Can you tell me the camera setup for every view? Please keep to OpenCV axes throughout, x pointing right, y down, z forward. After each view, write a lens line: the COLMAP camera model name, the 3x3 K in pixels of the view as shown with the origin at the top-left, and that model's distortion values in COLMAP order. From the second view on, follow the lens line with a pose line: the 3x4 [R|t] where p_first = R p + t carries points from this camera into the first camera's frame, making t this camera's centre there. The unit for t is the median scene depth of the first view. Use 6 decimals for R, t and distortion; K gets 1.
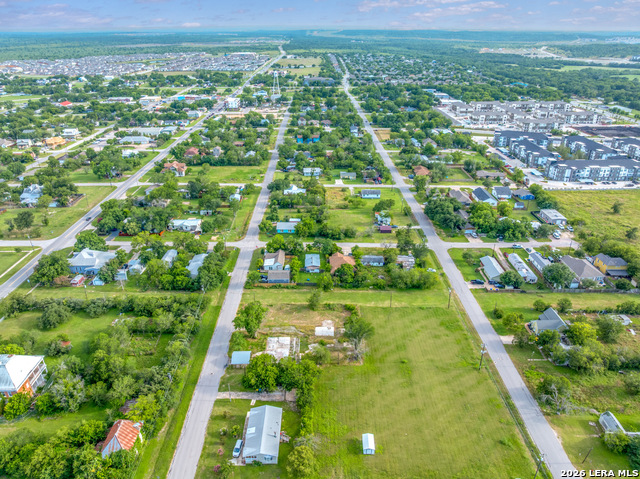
lens RADIAL K [[456.4, 0, 320.0], [0, 456.4, 239.5], [0, 0, 1]] dist [-0.037918, 0.005957]
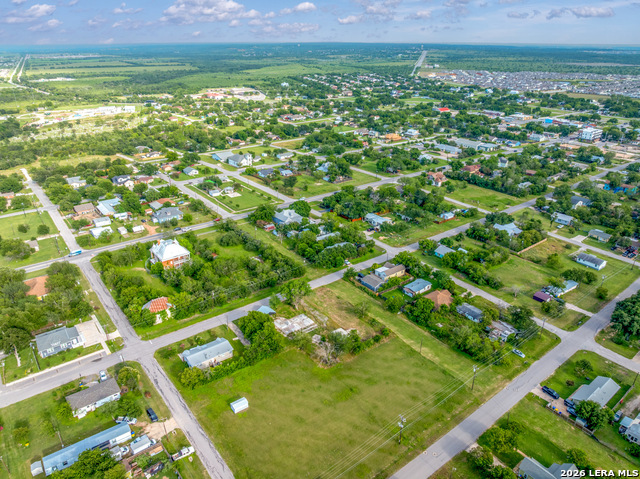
lens RADIAL K [[451.6, 0, 320.0], [0, 451.6, 239.5], [0, 0, 1]] dist [-0.032798, -0.000780]
pose [[0.600595, 0.328205, -0.729087, 0.556082], [-0.346488, 0.928634, 0.132609, -0.106748], [0.720578, 0.172975, 0.671452, 0.166802]]
